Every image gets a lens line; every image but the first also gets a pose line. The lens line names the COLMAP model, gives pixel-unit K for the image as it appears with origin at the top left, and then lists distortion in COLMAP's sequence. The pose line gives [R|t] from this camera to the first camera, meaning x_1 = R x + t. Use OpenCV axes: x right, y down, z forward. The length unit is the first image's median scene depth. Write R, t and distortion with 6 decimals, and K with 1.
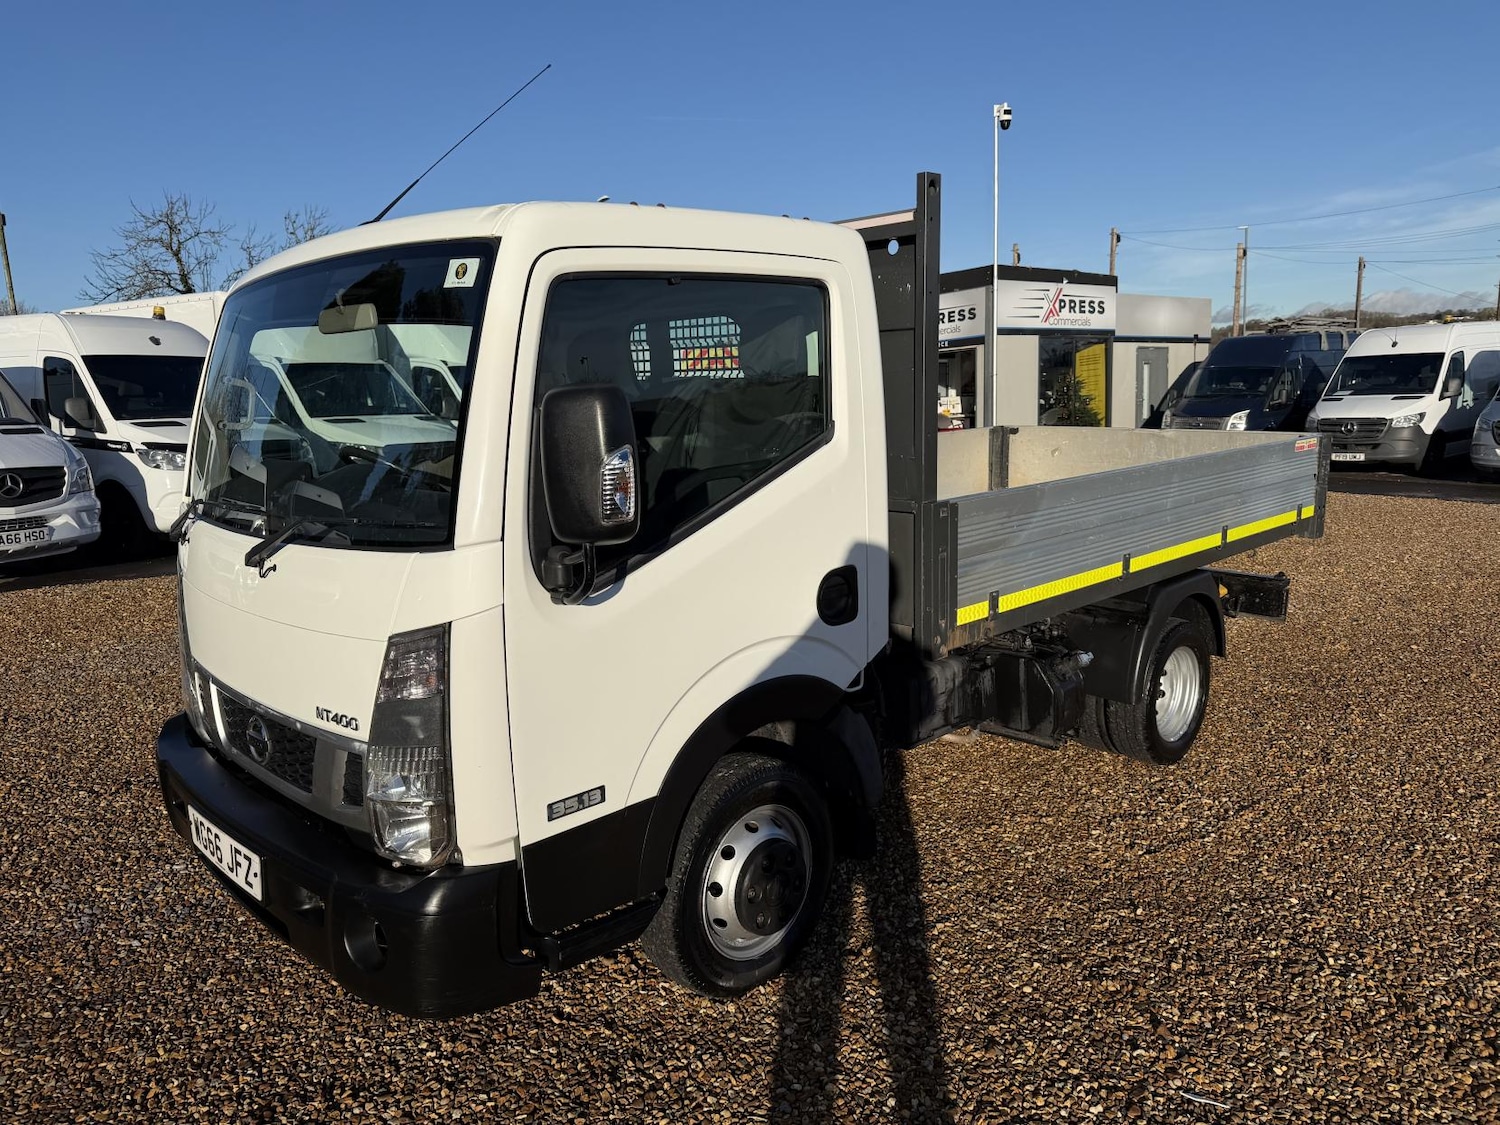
lens RADIAL K [[1058.6, 0, 752.0], [0, 1058.6, 531.4], [0, 0, 1]] dist [0.003186, -0.004917]
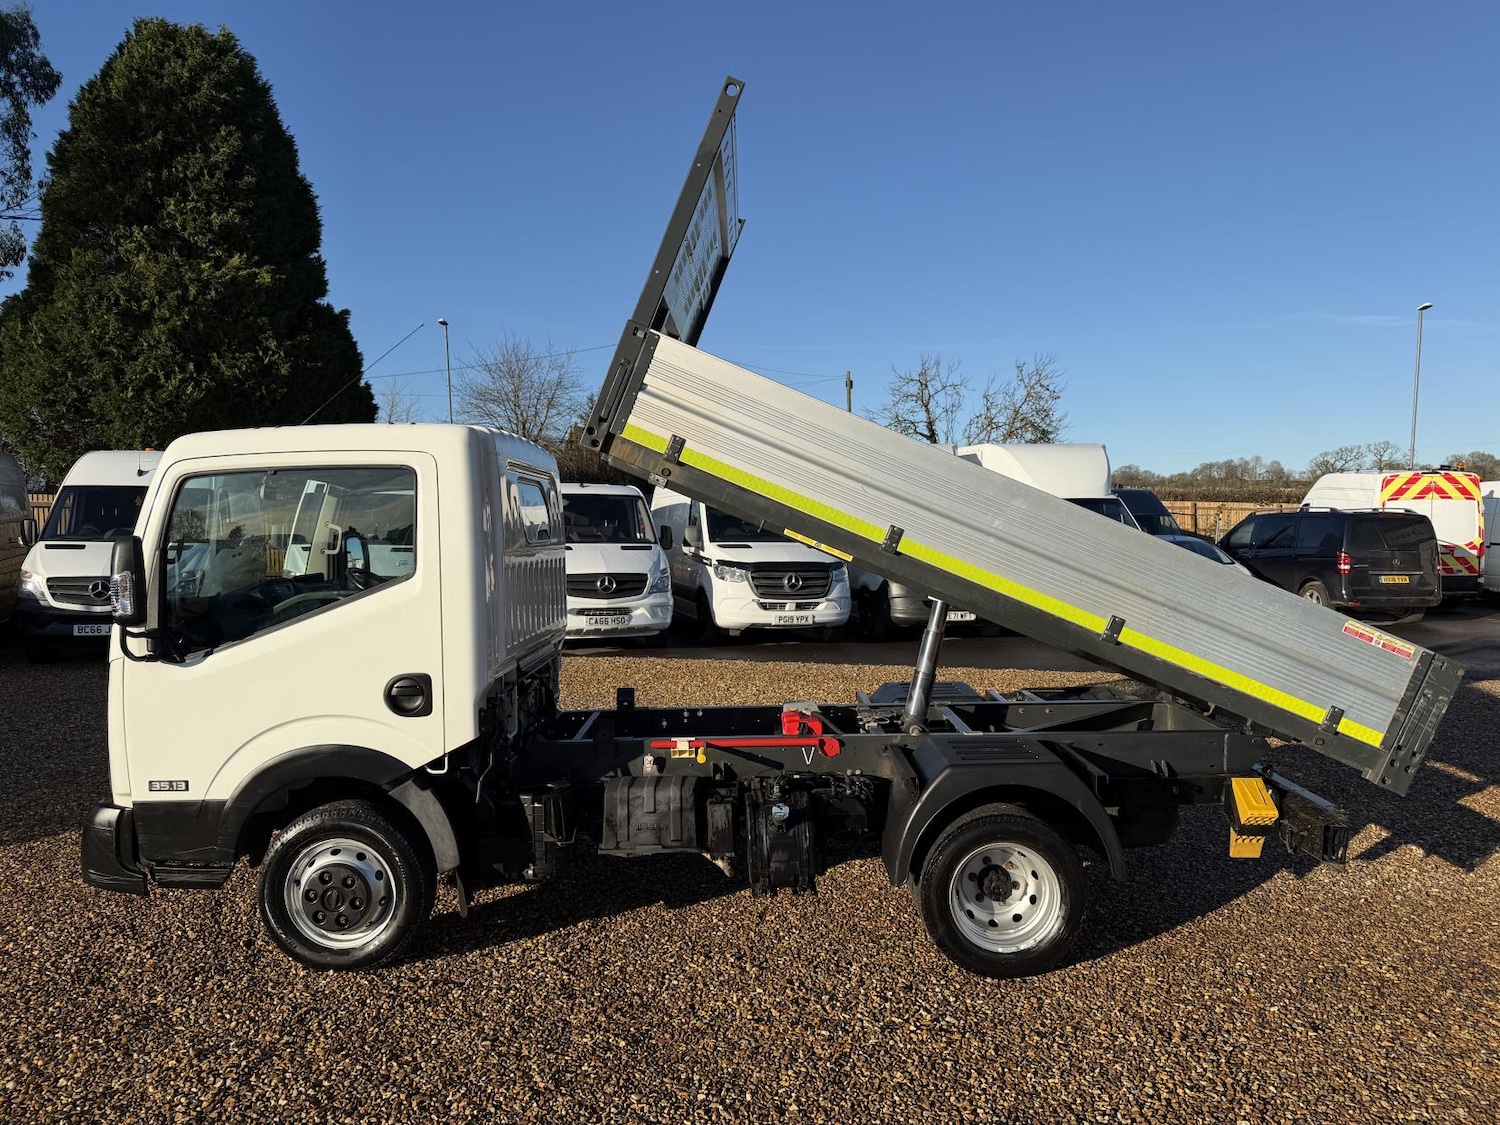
lens RADIAL K [[1034.4, 0, 750.0], [0, 1034.4, 562.5], [0, 0, 1]] dist [-0.008134, -0.004852]
pose [[0.710853, 0.043965, -0.701965, 1.116991], [-0.104729, 0.993535, -0.043829, -0.082599], [0.695500, 0.104672, 0.710862, 0.316491]]
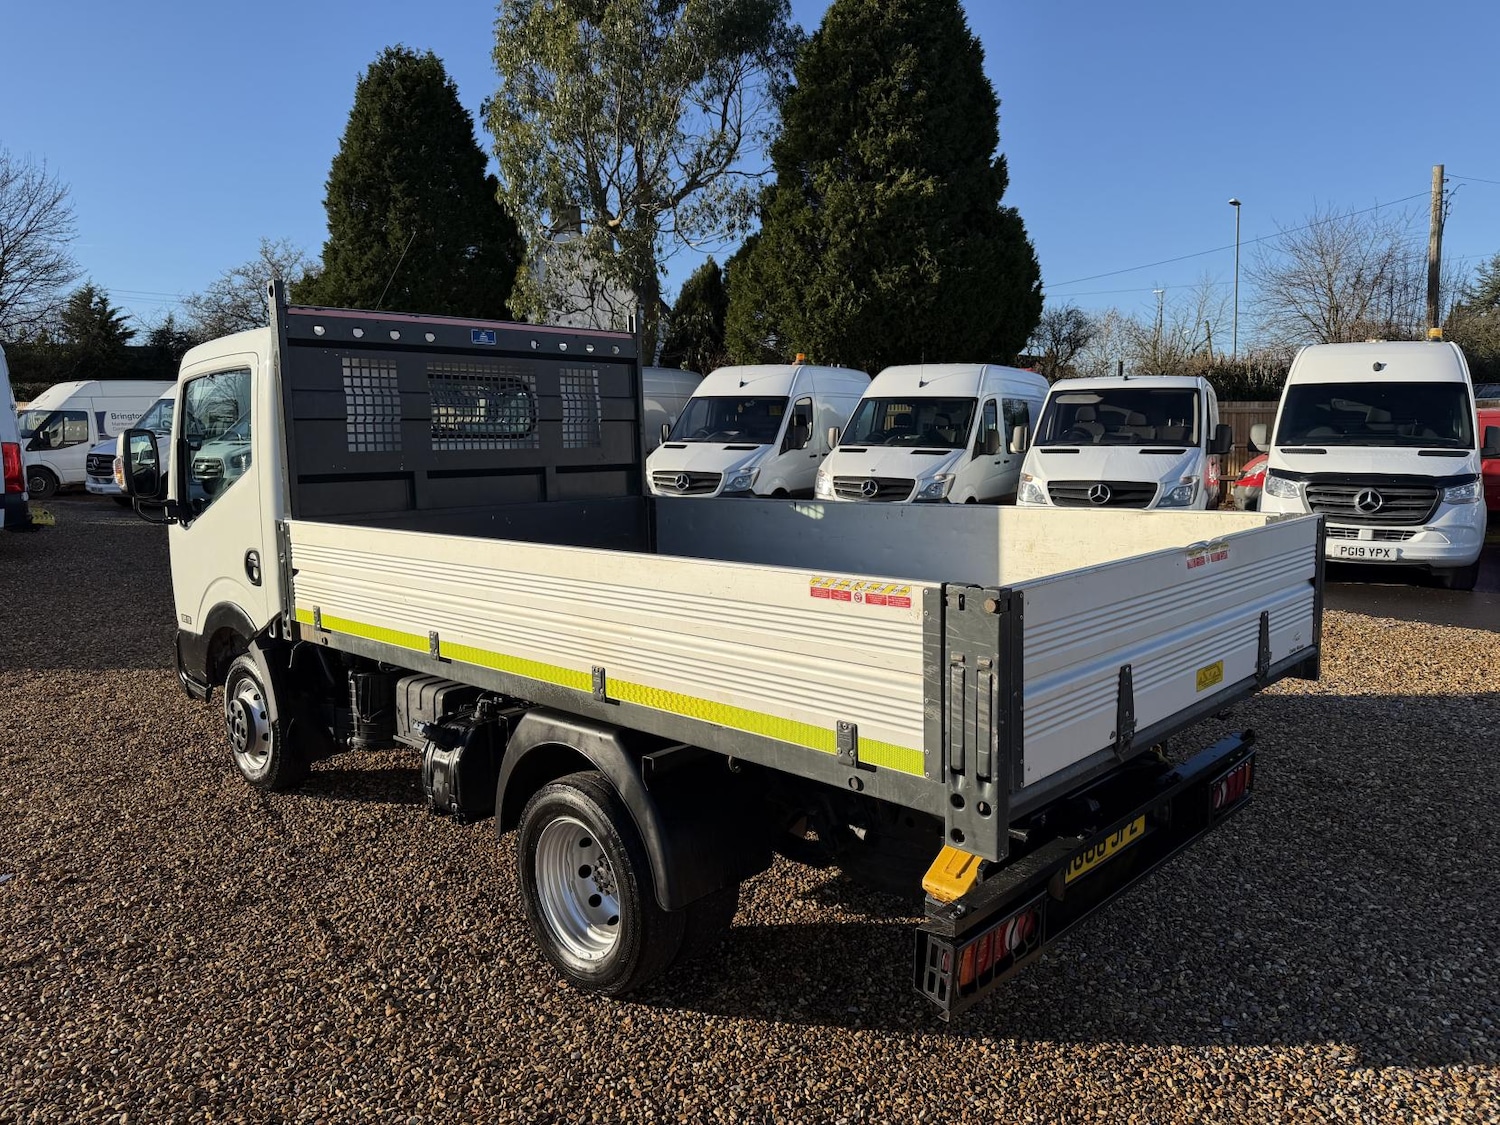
lens RADIAL K [[1052.2, 0, 752.5], [0, 1052.2, 570.5], [0, 0, 1]] dist [0.000237, -0.005425]
pose [[0.004561, 0.145266, -0.989382, 1.387954], [-0.123774, 0.981866, 0.143592, -0.214192], [0.992300, 0.121805, 0.022459, 1.466709]]
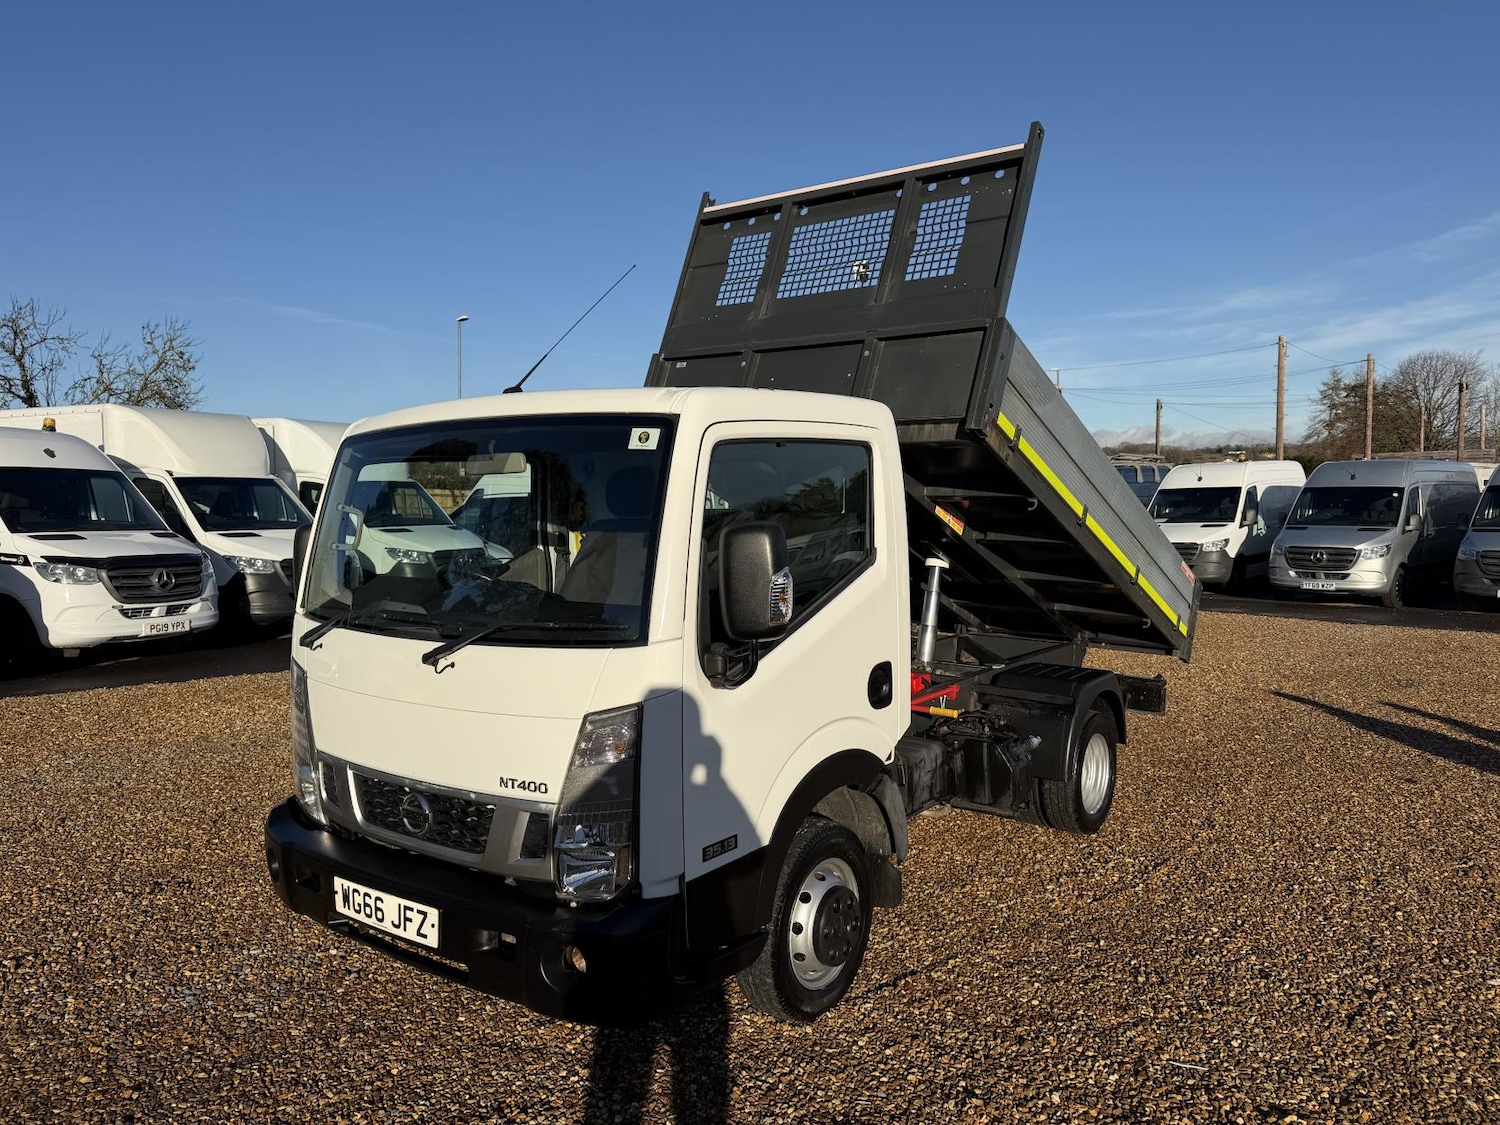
lens RADIAL K [[1052.1, 0, 751.9], [0, 1052.1, 532.7], [0, 0, 1]] dist [0.007167, -0.005395]
pose [[0.988308, 0.011959, 0.151999, -0.221092], [0.004545, 0.994166, -0.107768, 0.009708], [-0.152401, 0.107199, 0.982488, -0.194950]]
